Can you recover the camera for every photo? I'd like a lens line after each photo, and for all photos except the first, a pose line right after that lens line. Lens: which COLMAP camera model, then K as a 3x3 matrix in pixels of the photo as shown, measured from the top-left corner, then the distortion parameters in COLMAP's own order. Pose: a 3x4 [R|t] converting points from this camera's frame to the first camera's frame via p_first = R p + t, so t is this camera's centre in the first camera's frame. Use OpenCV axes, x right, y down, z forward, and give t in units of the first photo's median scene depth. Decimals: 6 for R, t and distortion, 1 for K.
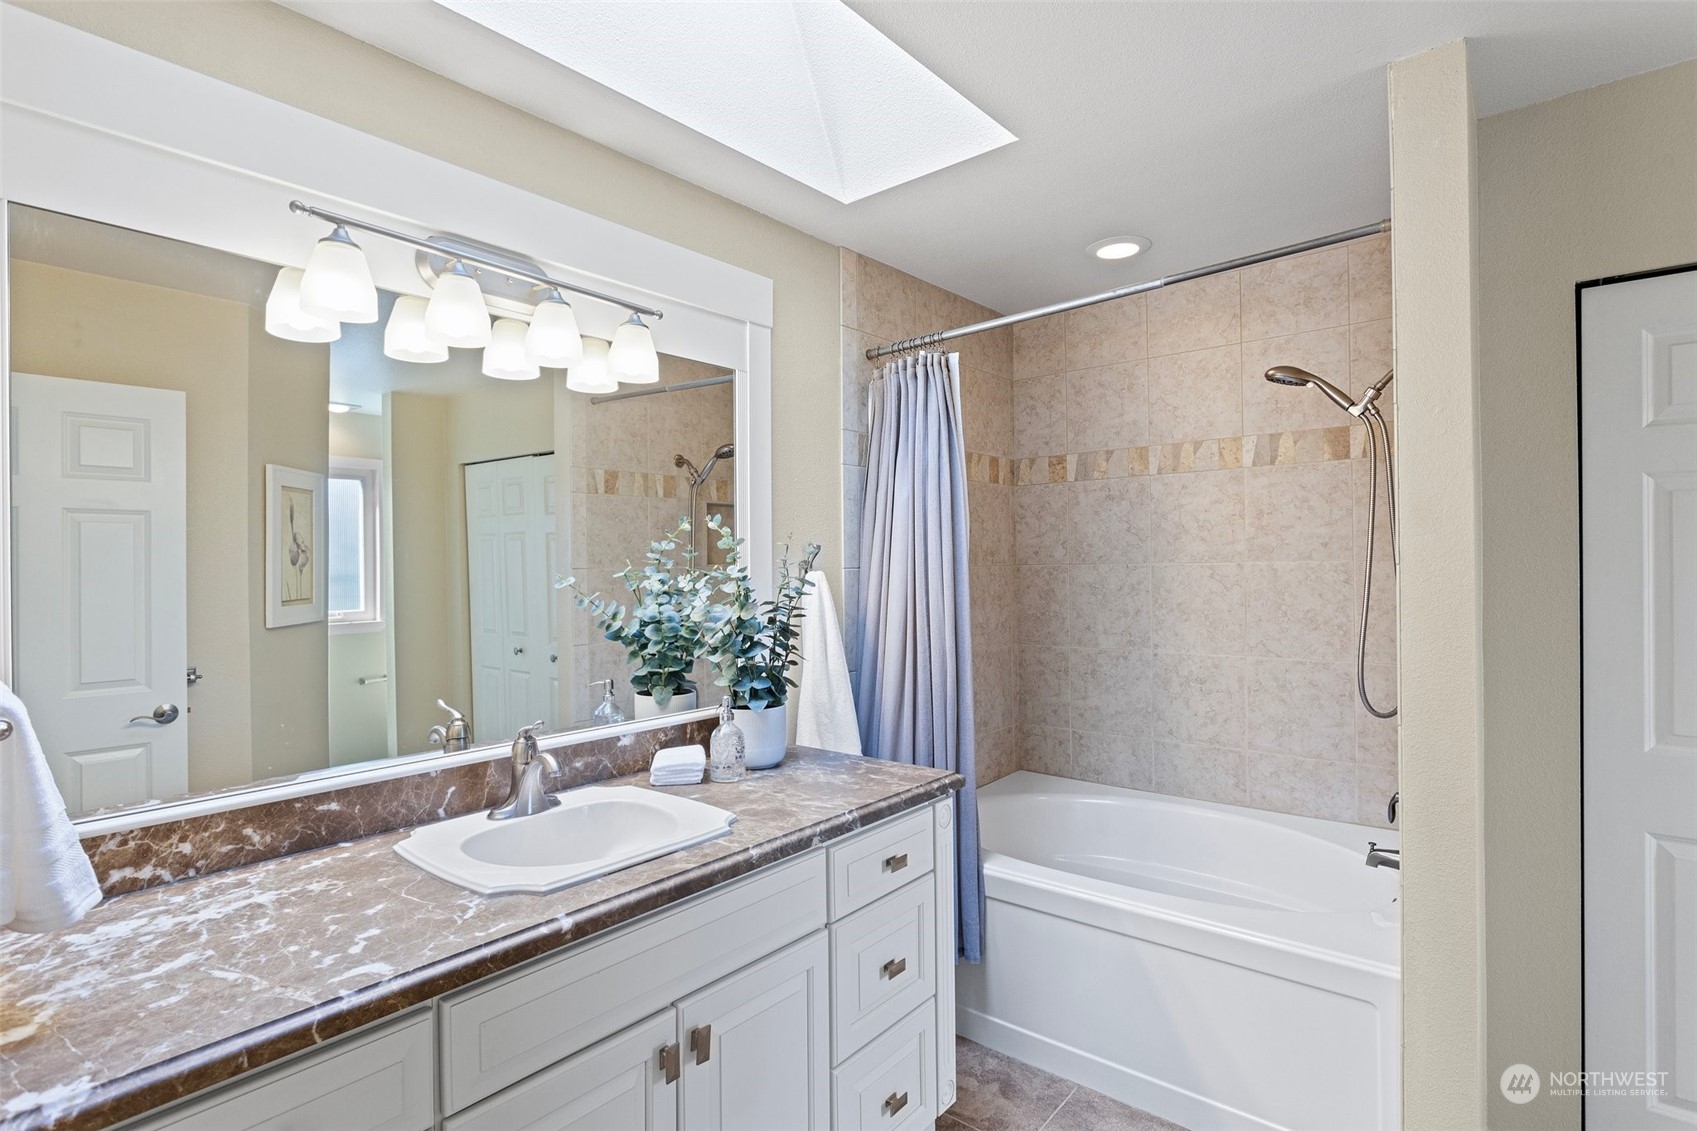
lens RADIAL K [[840.0, 0, 843.9], [0, 840.0, 564.5], [0, 0, 1]] dist [-0.005001, 0.001504]
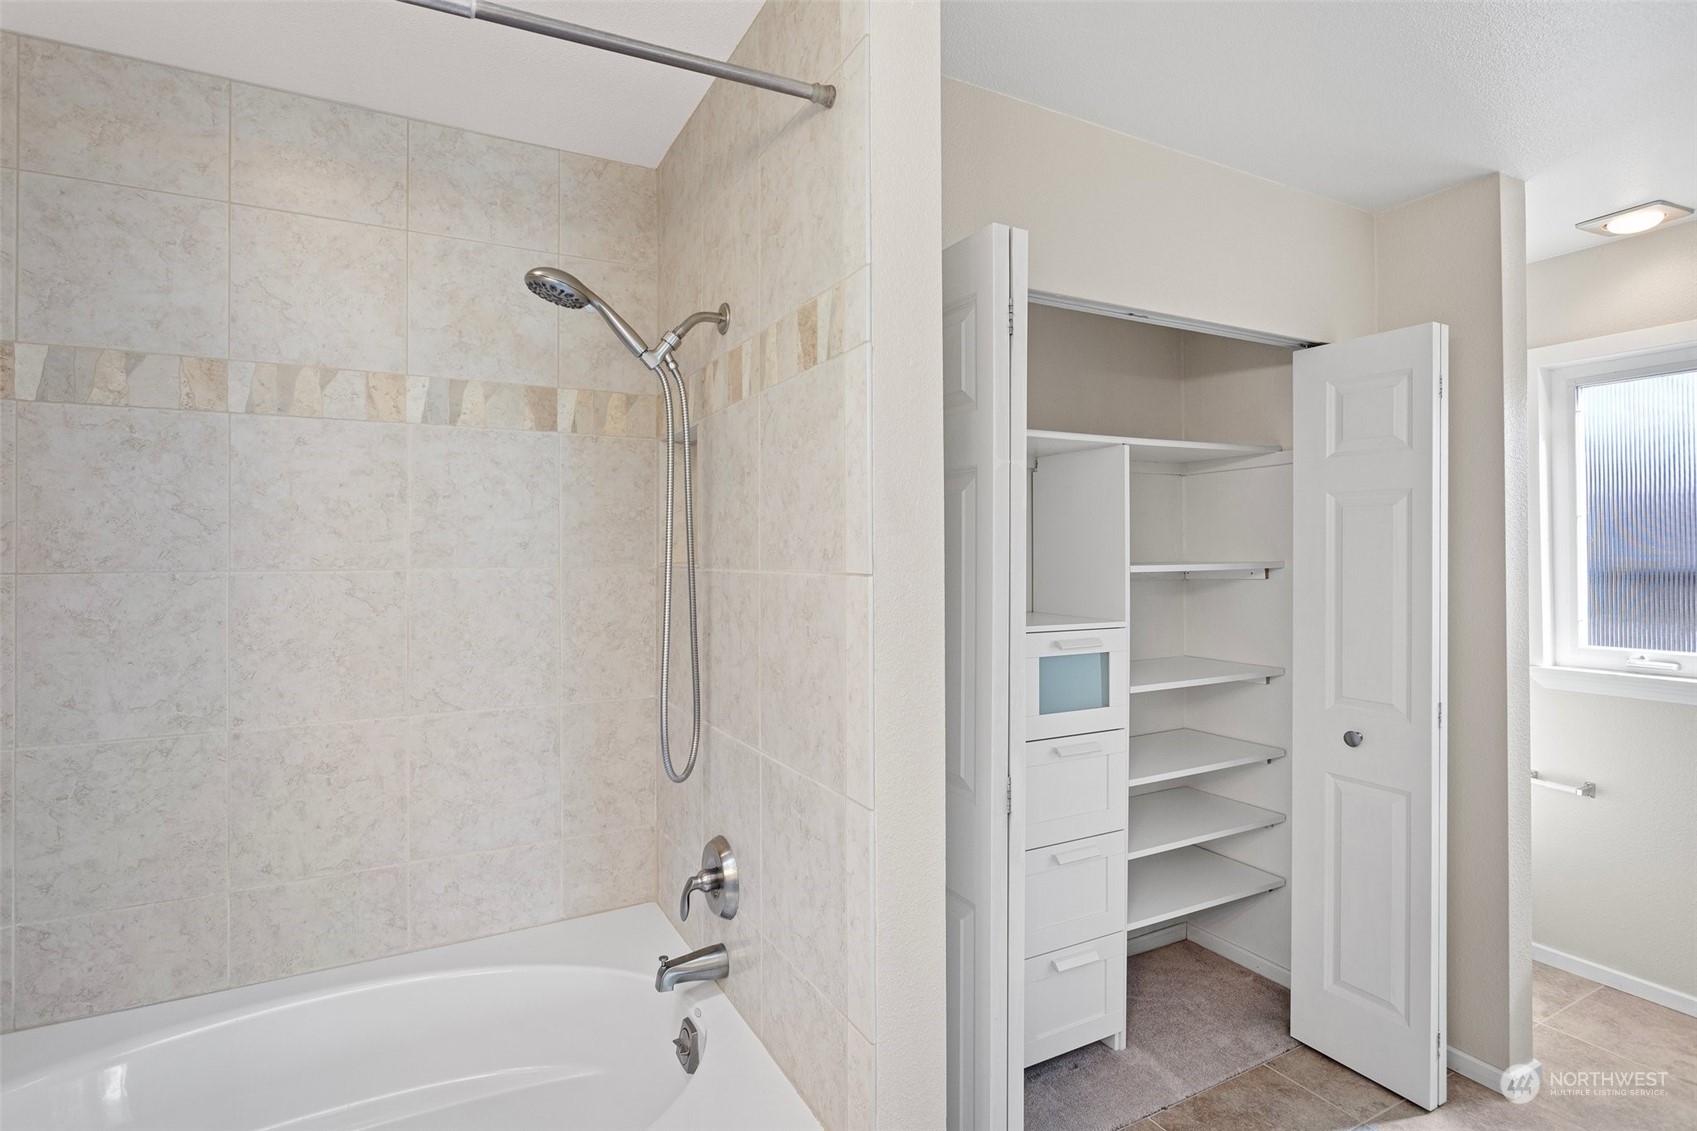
lens RADIAL K [[840.0, 0, 851.5], [0, 840.0, 548.2], [0, 0, 1]] dist [-0.005001, 0.001504]
pose [[0.372349, 0.022546, 0.927819, 0.006537], [0.001843, 0.999685, -0.025032, -0.002378], [-0.928091, 0.011031, 0.372191, 0.439573]]
